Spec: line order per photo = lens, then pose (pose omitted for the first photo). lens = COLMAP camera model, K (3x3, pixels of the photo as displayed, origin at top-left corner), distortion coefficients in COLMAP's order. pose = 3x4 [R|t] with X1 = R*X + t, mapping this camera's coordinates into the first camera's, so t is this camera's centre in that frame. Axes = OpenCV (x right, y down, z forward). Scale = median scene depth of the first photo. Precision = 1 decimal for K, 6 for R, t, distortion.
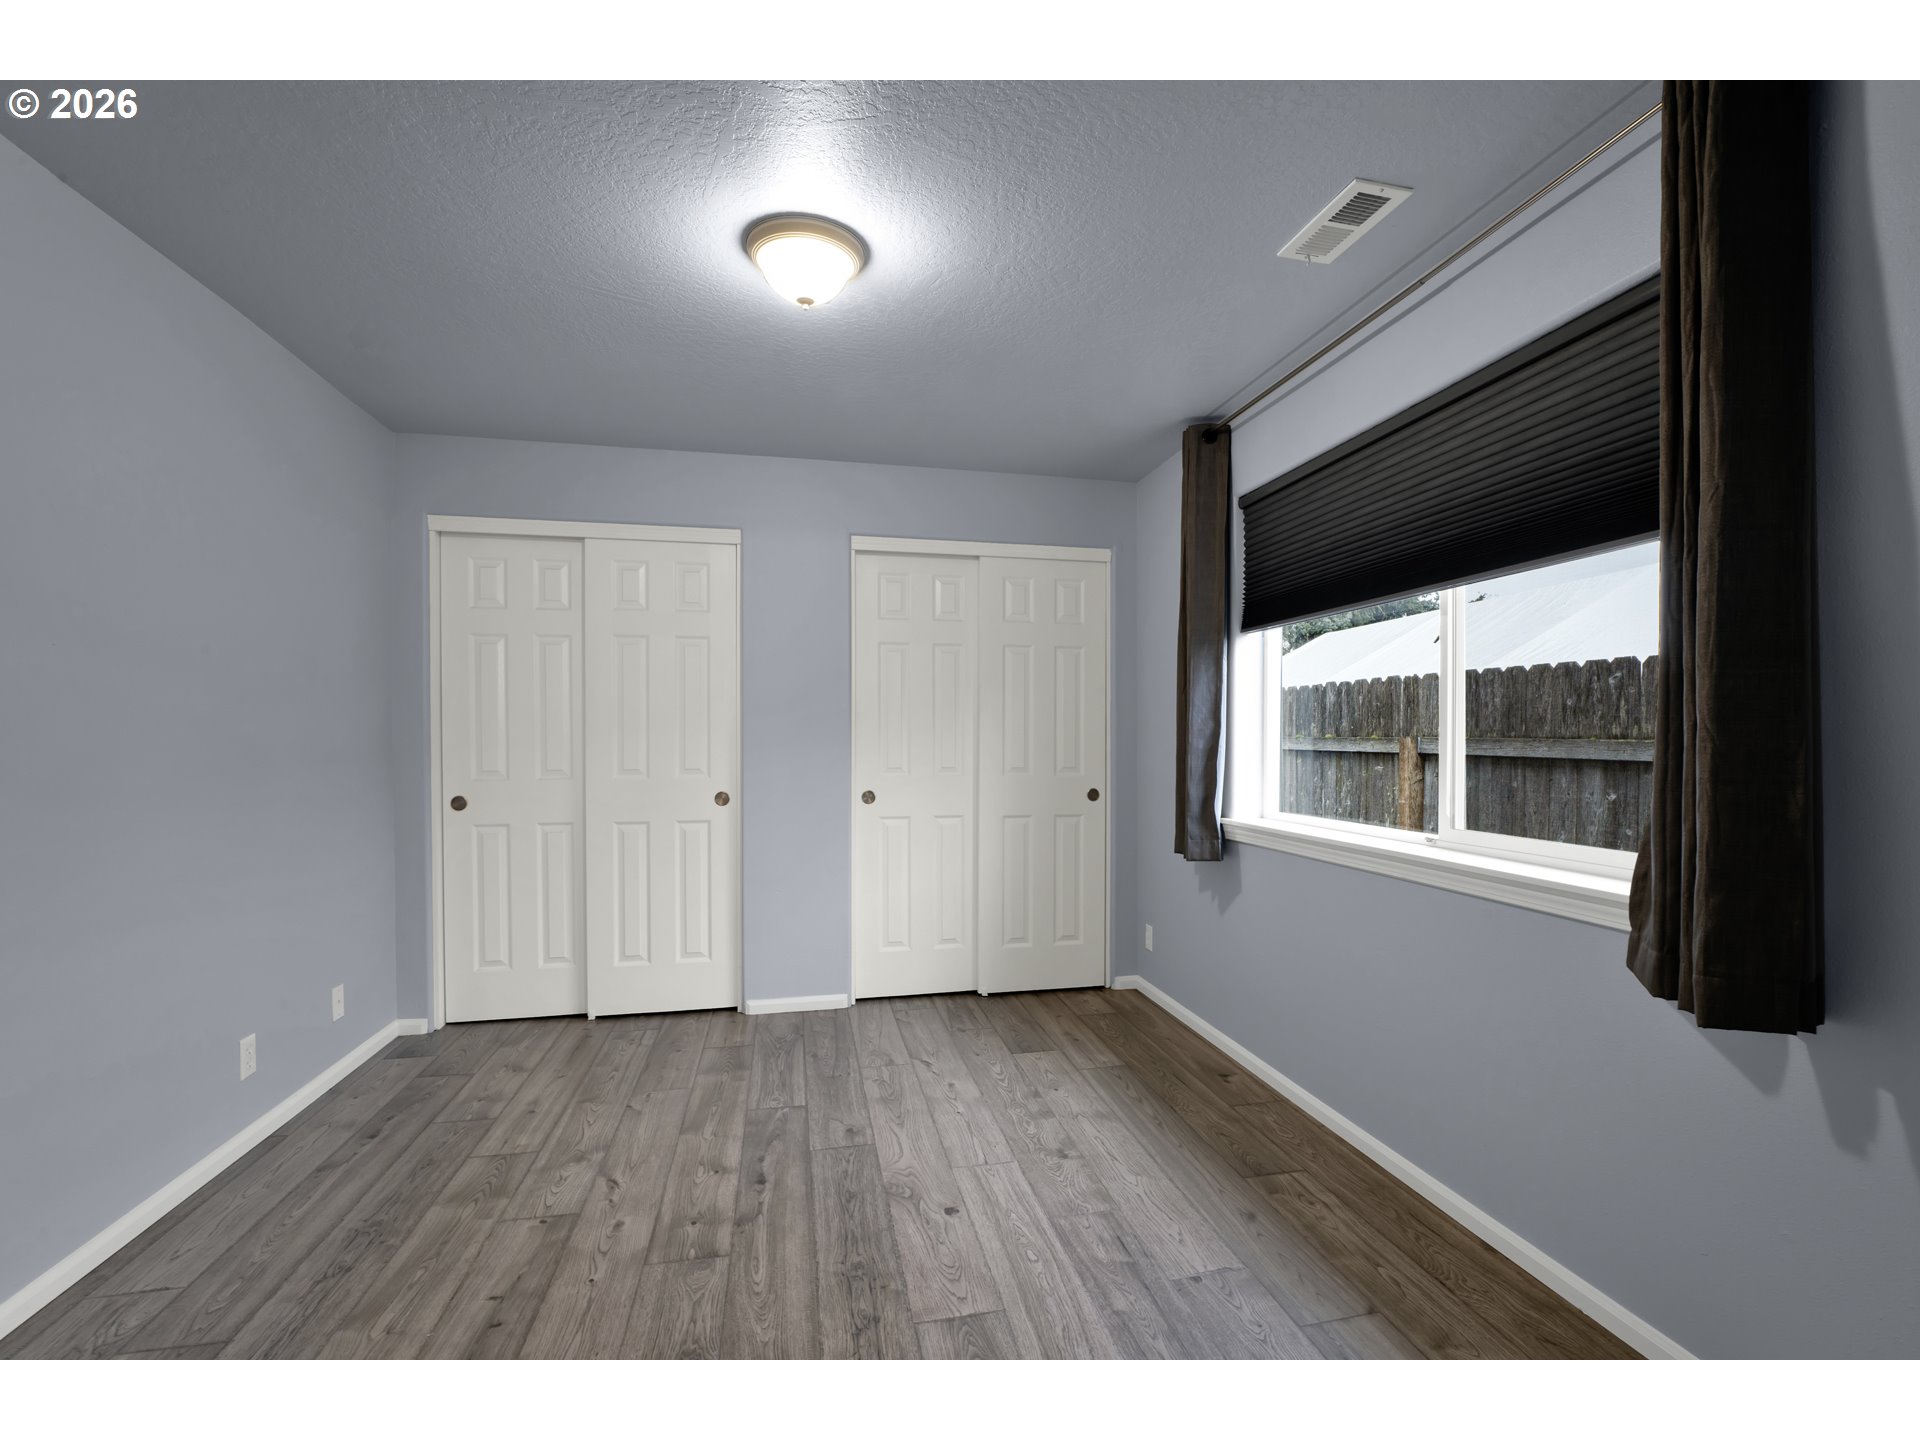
lens RADIAL K [[860.7, 0, 959.4], [0, 860.7, 732.6], [0, 0, 1]] dist [-0.004799, 0.002160]
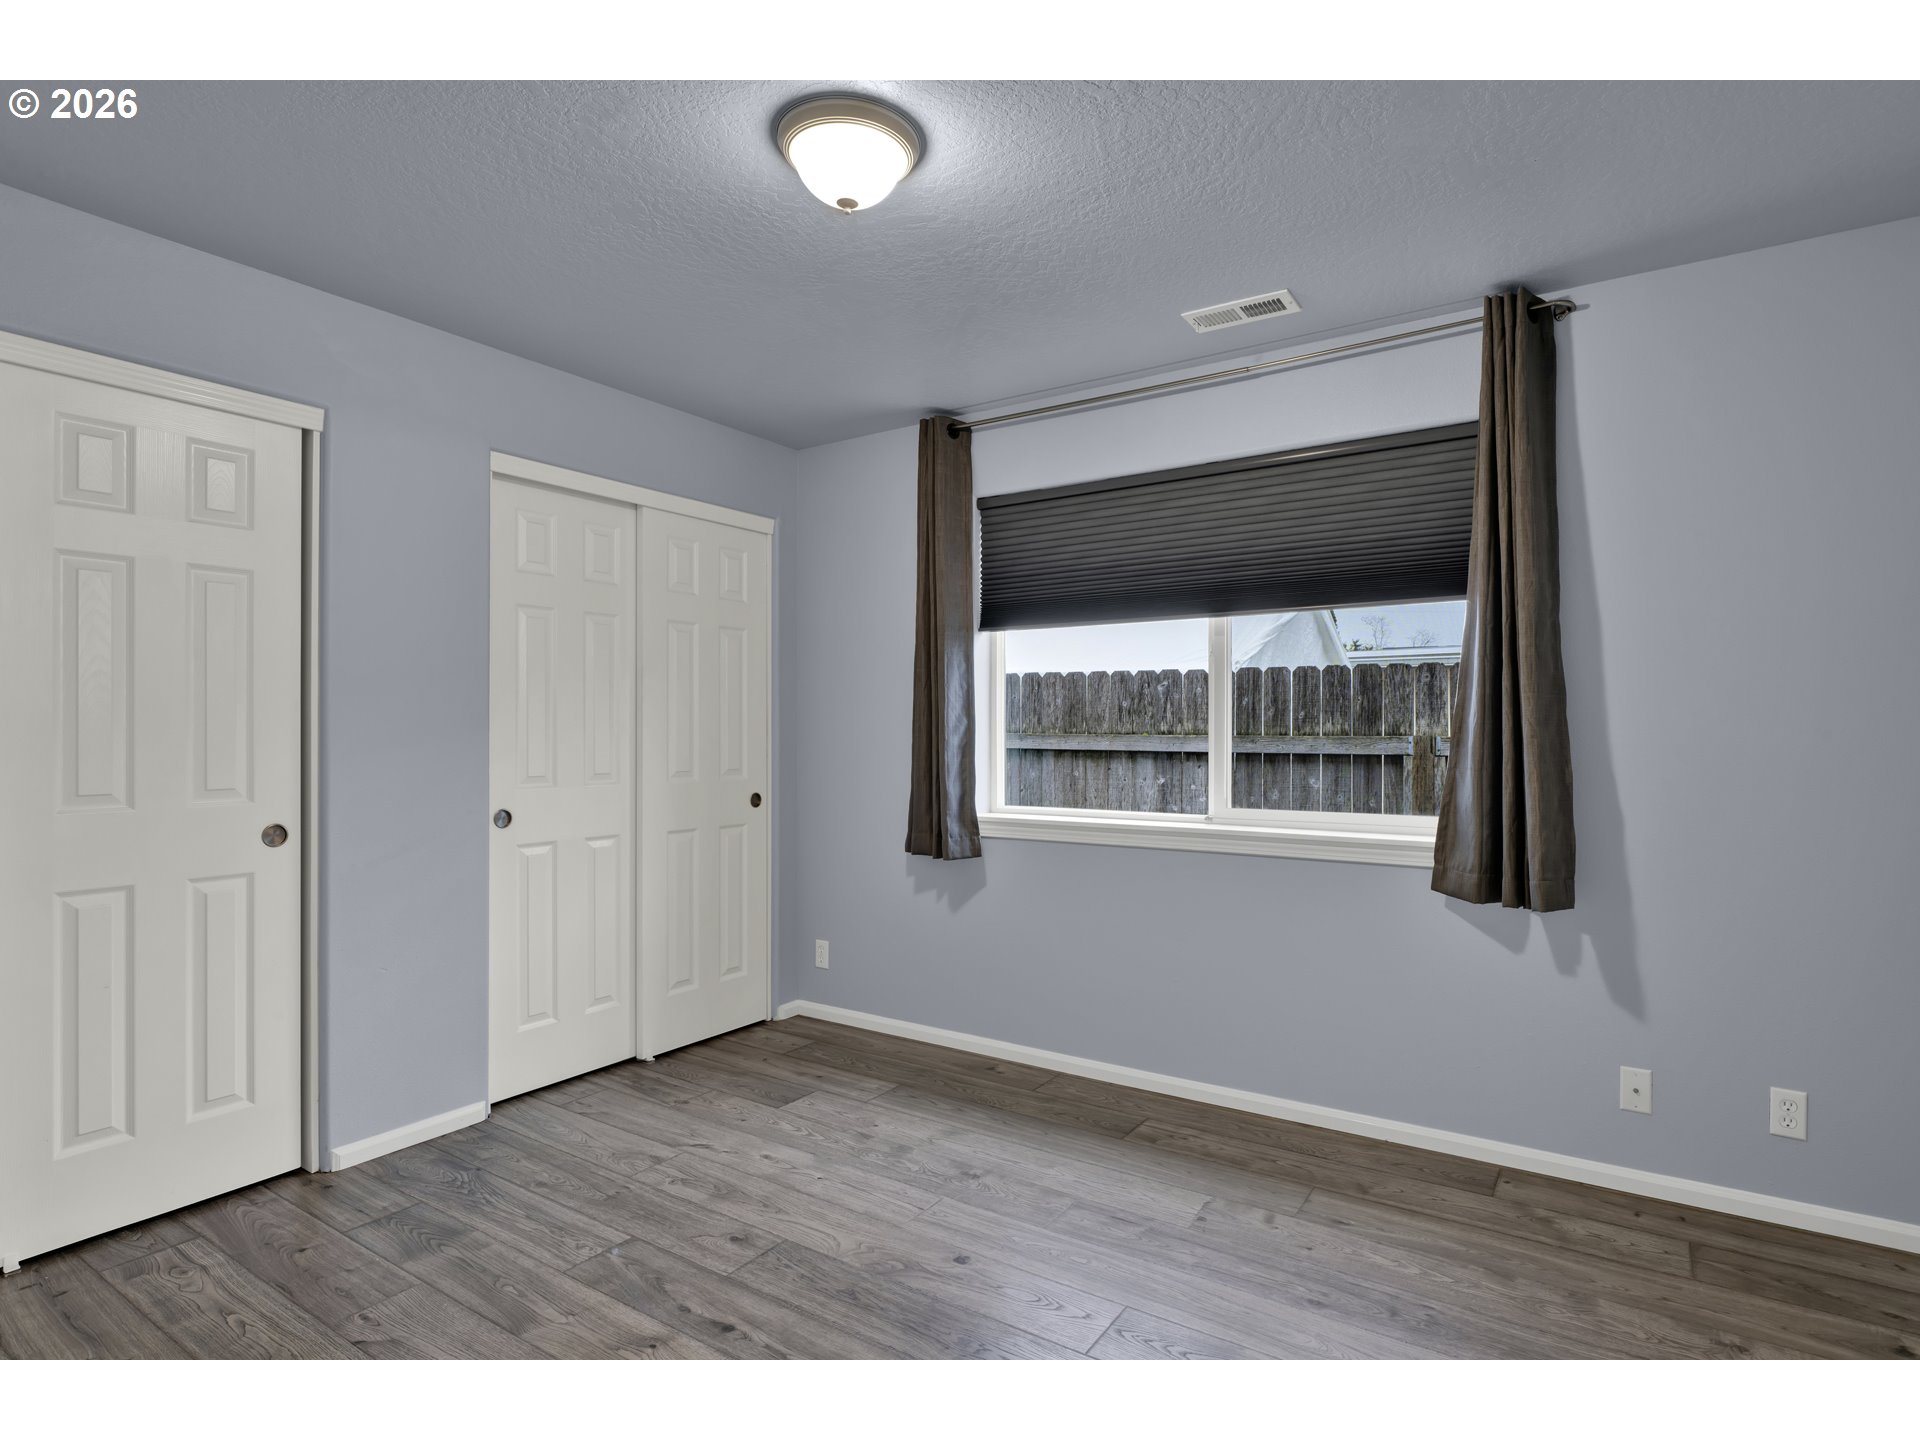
lens RADIAL K [[1010.5, 0, 958.8], [0, 1010.5, 720.8], [0, 0, 1]] dist [0.002133, 0.000160]
pose [[0.713108, 0.005843, 0.701030, -0.530404], [-0.003504, 0.999982, -0.004770, -0.004964], [-0.701046, 0.000946, 0.713116, 0.167786]]
